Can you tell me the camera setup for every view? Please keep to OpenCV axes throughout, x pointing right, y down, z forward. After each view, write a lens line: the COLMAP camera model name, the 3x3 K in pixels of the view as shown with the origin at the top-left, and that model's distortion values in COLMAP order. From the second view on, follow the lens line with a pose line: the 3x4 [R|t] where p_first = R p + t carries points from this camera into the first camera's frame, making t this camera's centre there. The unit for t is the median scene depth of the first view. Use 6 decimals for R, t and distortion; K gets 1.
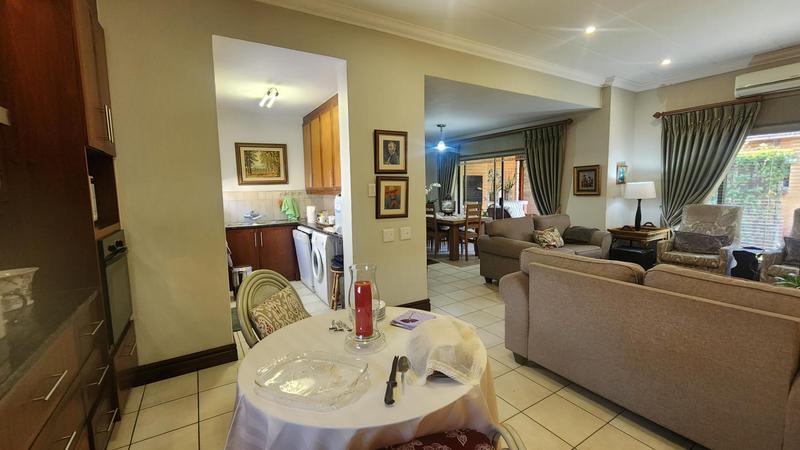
lens RADIAL K [[325.9, 0, 400.0], [0, 325.9, 225.0], [0, 0, 1]] dist [-0.001207, -0.000269]
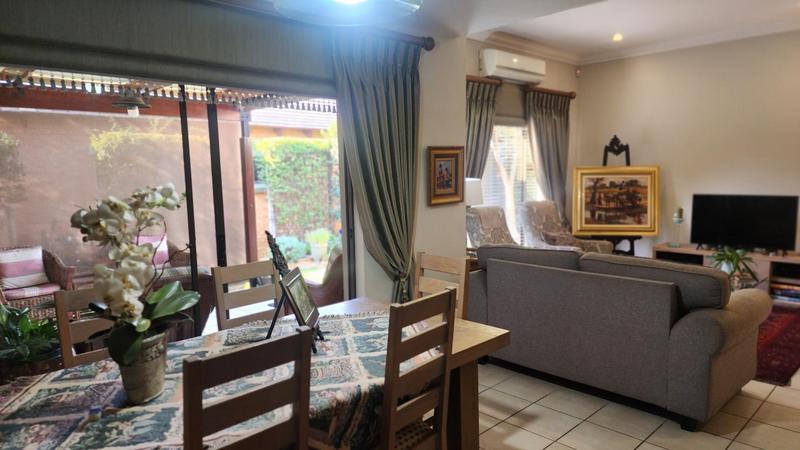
lens RADIAL K [[534.9, 0, 400.0], [0, 534.9, 225.0], [0, 0, 1]] dist [0.001643, 0.000193]
pose [[-0.219159, -0.084312, 0.972040, -0.212880], [0.134280, 0.984173, 0.115640, -0.174032], [-0.966405, 0.155869, -0.204368, 1.312900]]
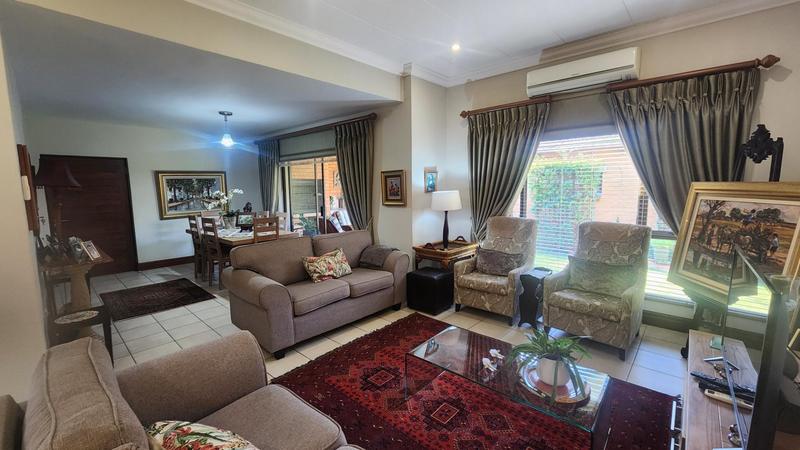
lens RADIAL K [[322.8, 0, 400.0], [0, 322.8, 225.0], [0, 0, 1]] dist [0.000787, -0.002551]
pose [[0.964411, -0.026938, 0.263031, 0.390708], [0.026599, 0.999634, 0.004852, -0.048528], [-0.263066, 0.002317, 0.964775, 0.210445]]
